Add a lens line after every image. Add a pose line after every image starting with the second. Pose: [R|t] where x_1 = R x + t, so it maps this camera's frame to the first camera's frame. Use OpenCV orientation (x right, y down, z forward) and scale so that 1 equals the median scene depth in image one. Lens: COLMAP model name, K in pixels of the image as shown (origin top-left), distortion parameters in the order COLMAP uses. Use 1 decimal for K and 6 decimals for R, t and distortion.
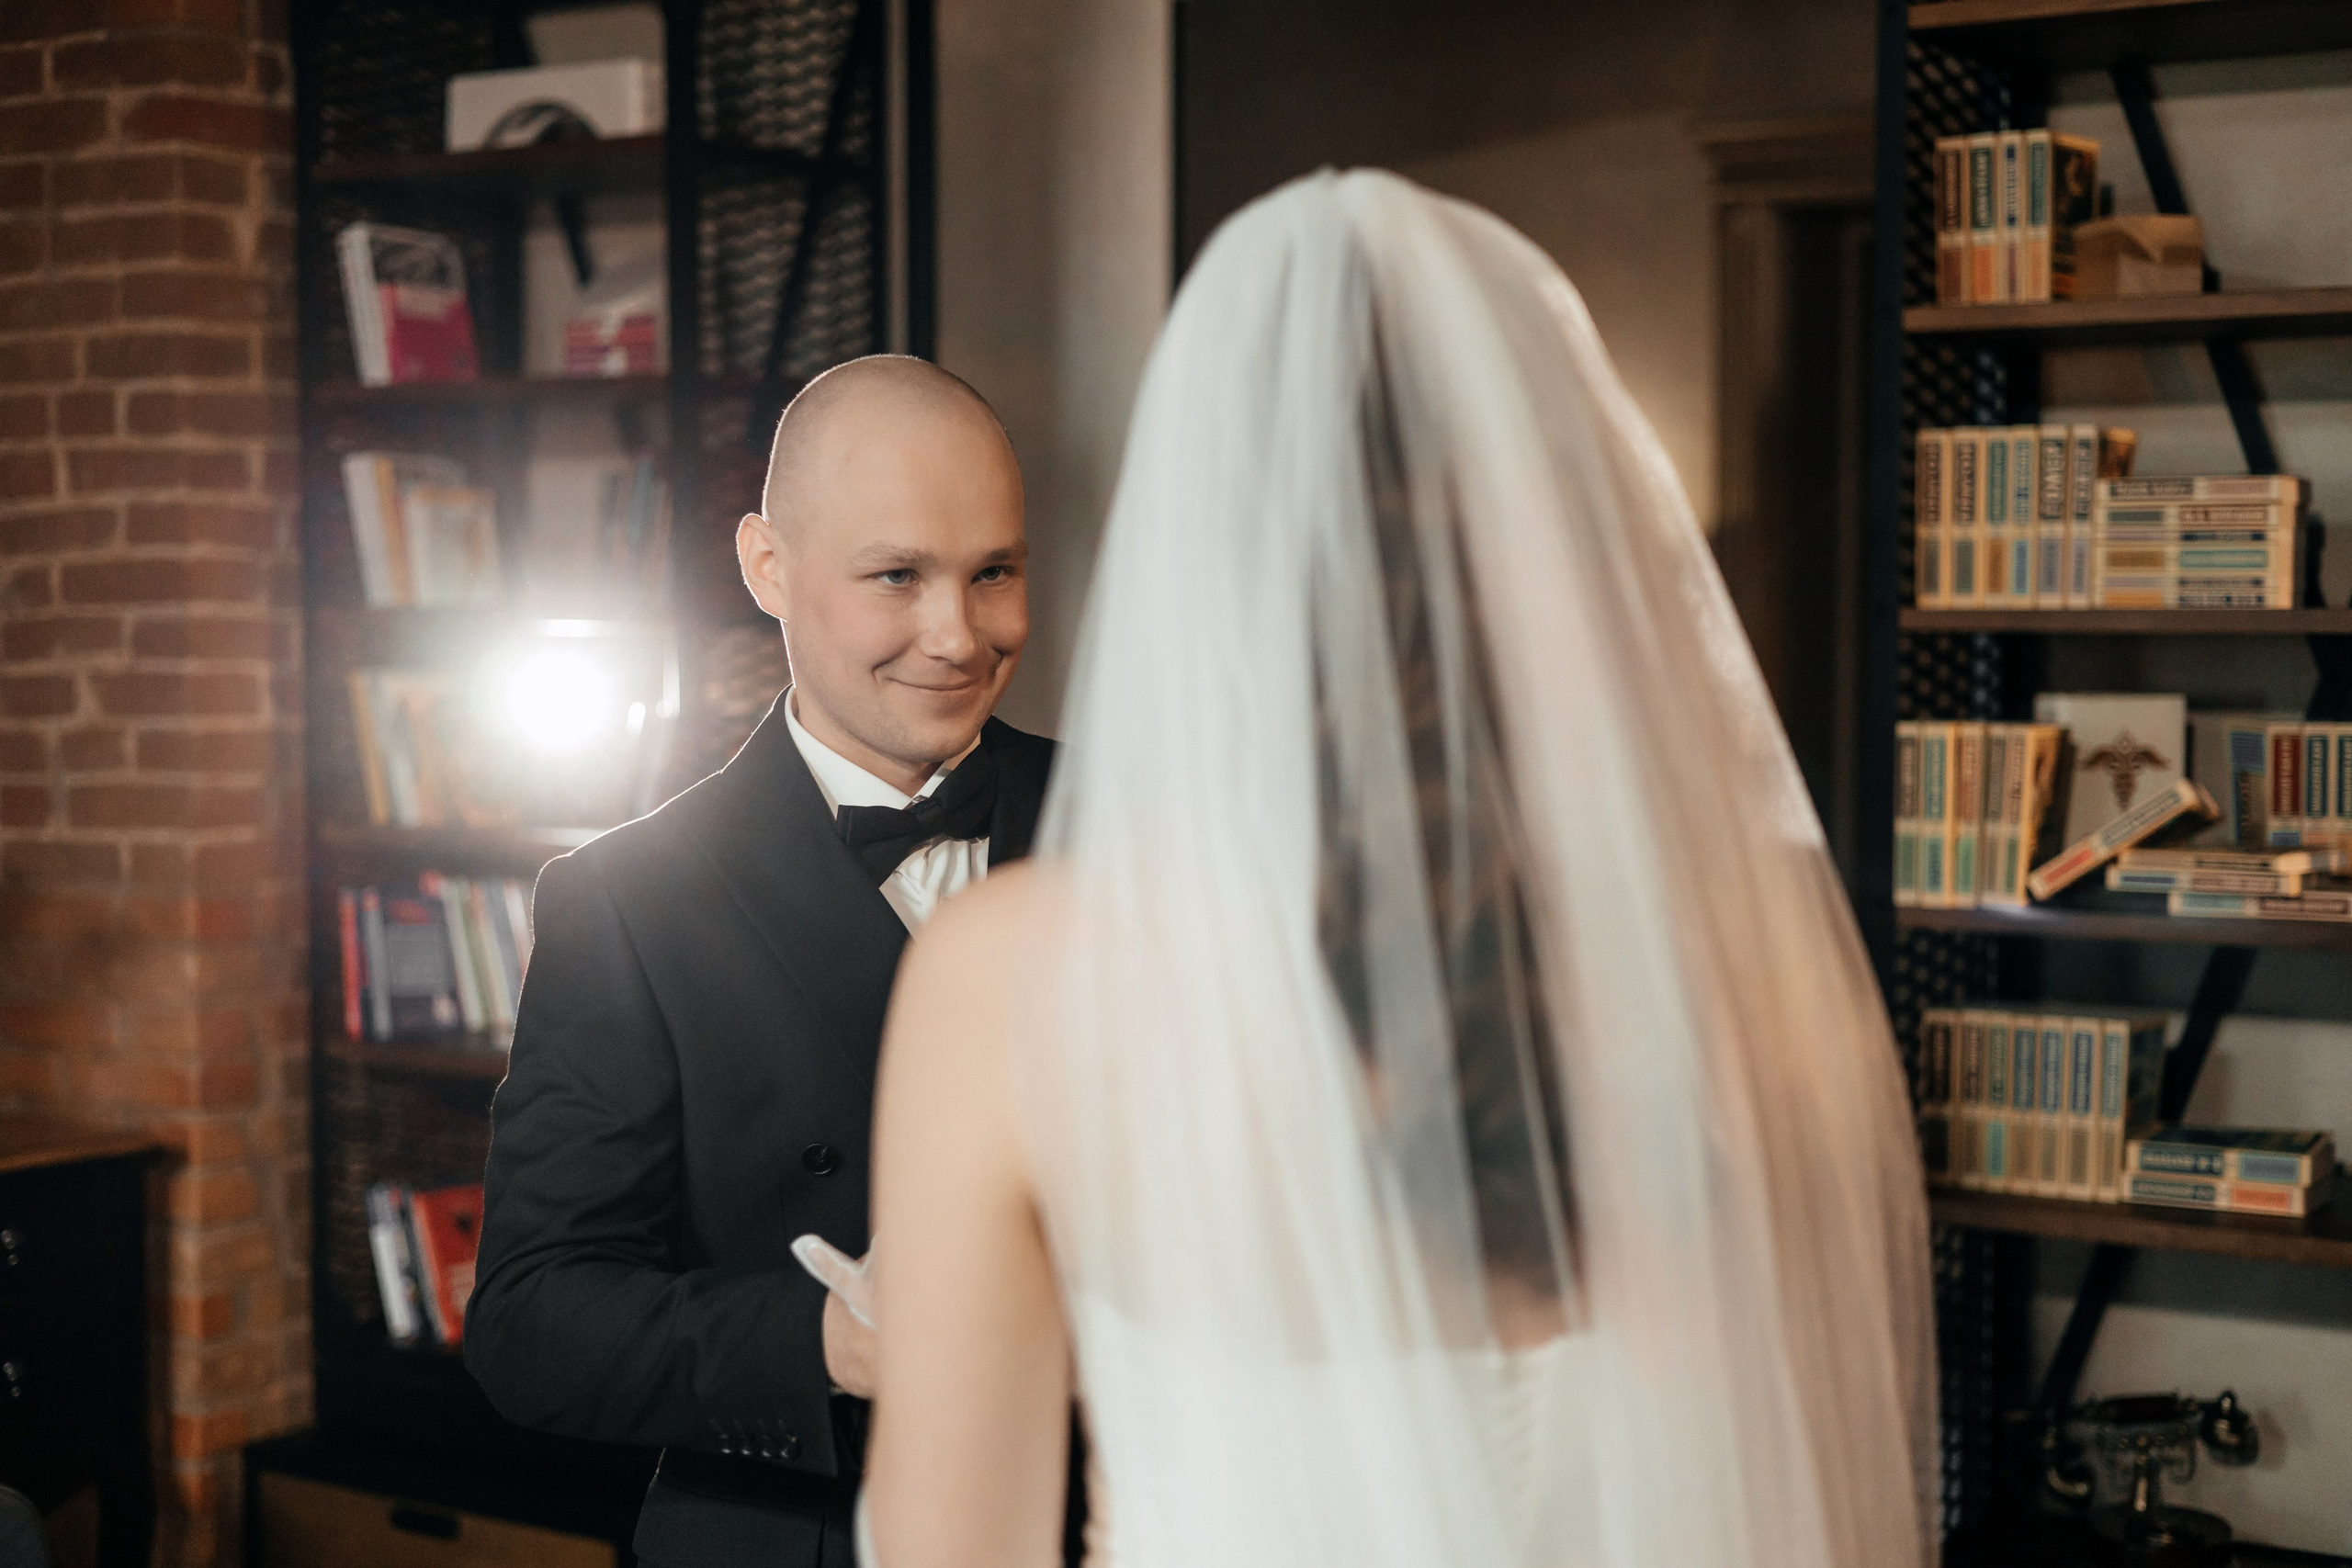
lens RADIAL K [[3733.3, 0, 1176.0], [0, 3733.3, 784.0], [0, 0, 1]] dist [0.089756, 0.017709]
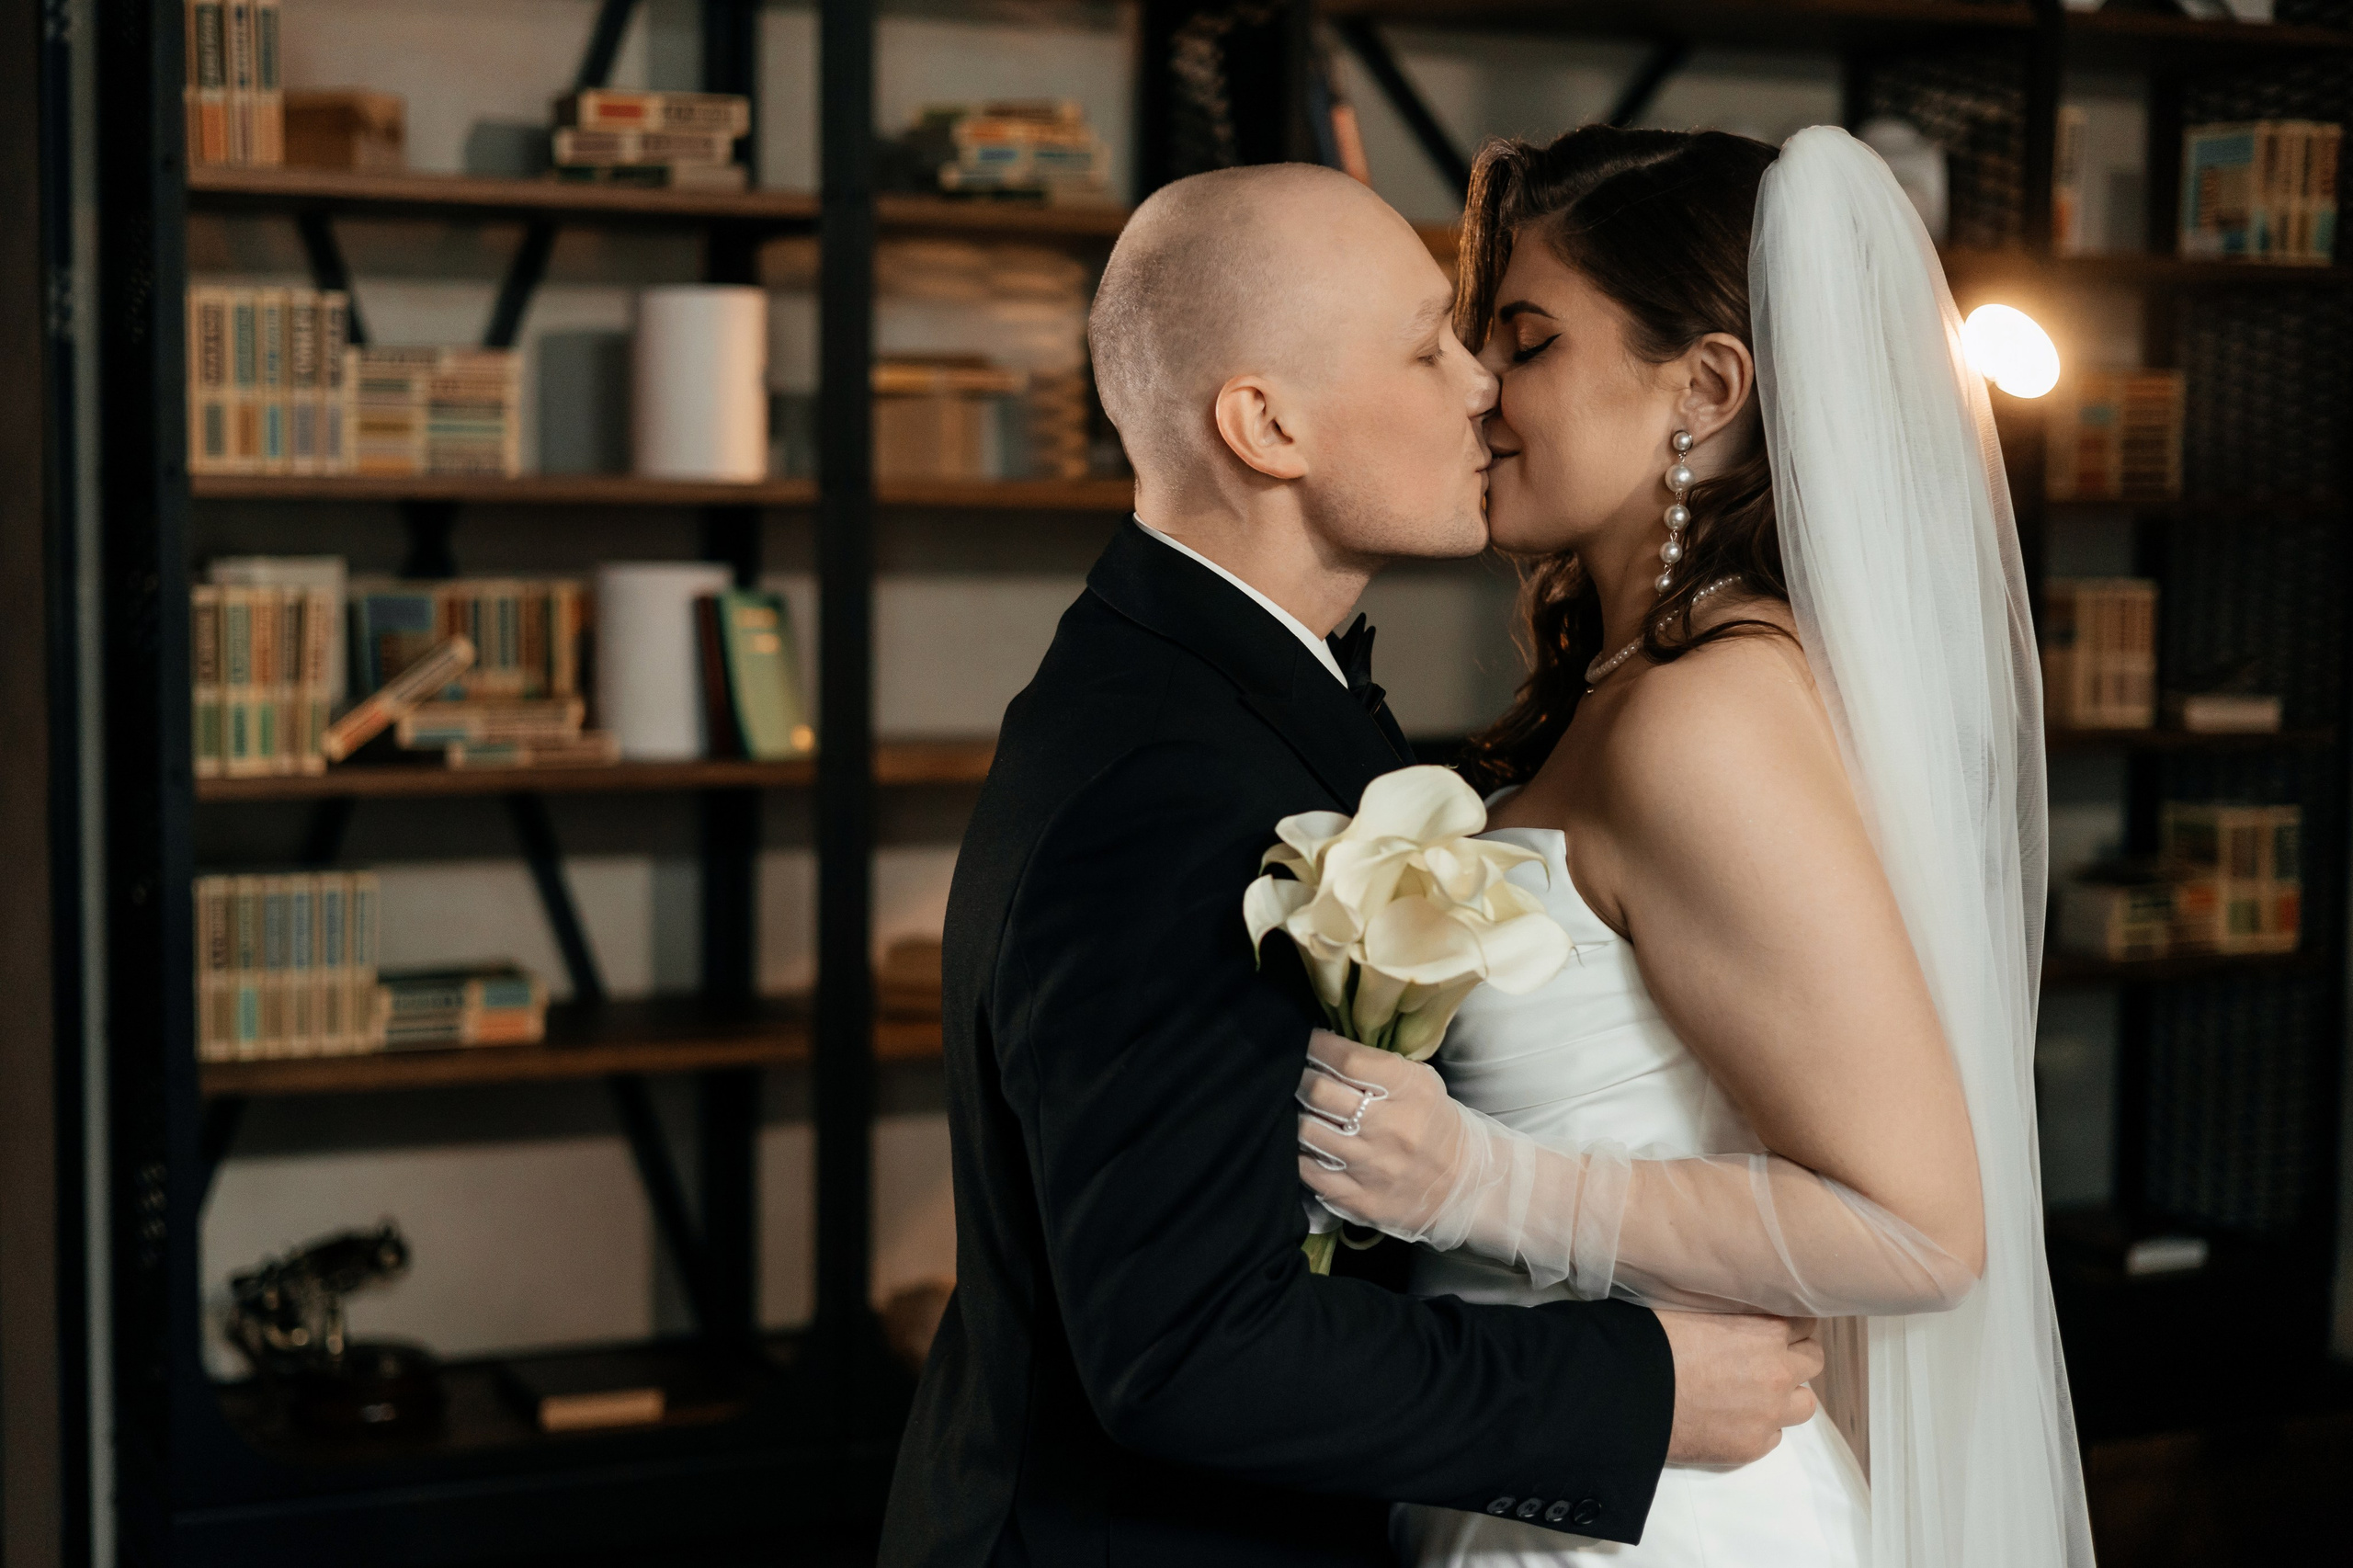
lens RADIAL K [[3735.2, 0, 1176.5], [0, 3735.2, 784.0], [0, 0, 1]] dist [0.089756, 0.017709]
pose [[0.566776, -0.062851, 0.821471, -0.474803], [0.034497, 0.998022, 0.052557, -0.008414], [-0.823149, -0.001450, 0.567823, 0.232428]]
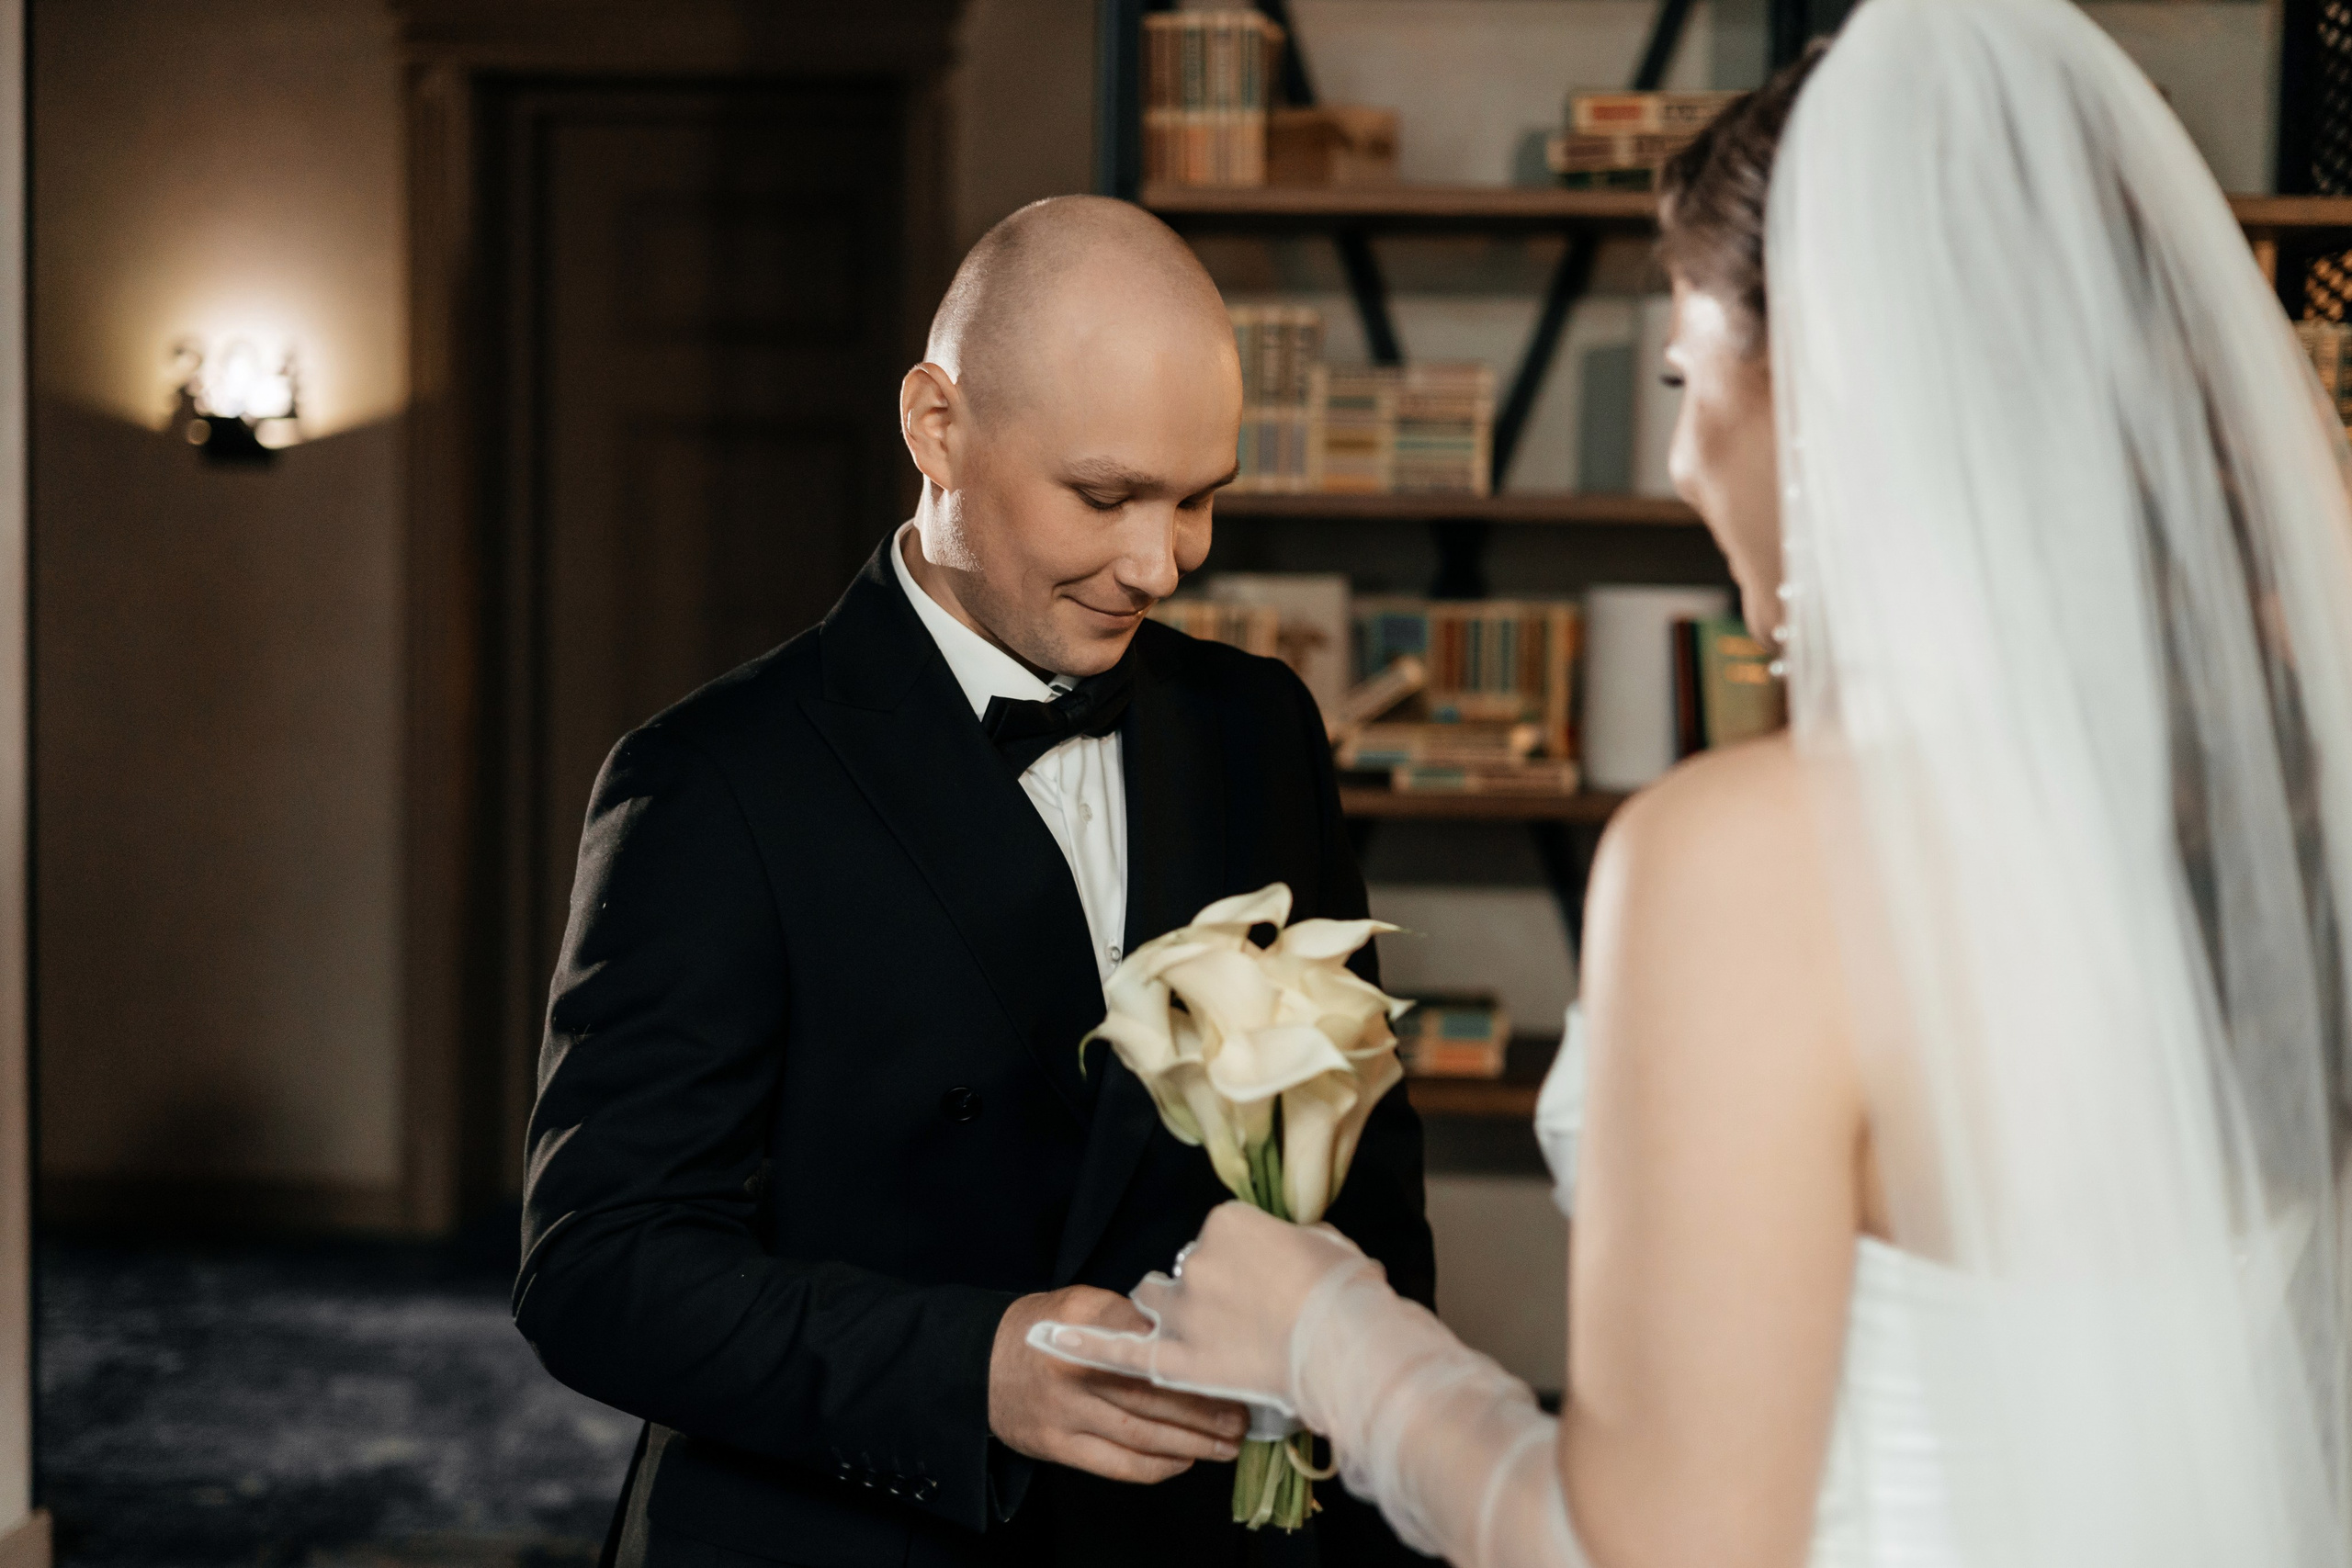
lens RADIAL K [[3733.3, 0, 1176.0], [0, 3733.3, 784.0], [0, 0, 1]] dist [0.089756, 0.017709]
pose [[0.883472, -0.026321, 0.467745, -0.264864], [0.011939, 0.999361, 0.033686, -0.002087], [-0.468332, -0.024176, 0.883222, 0.119464]]
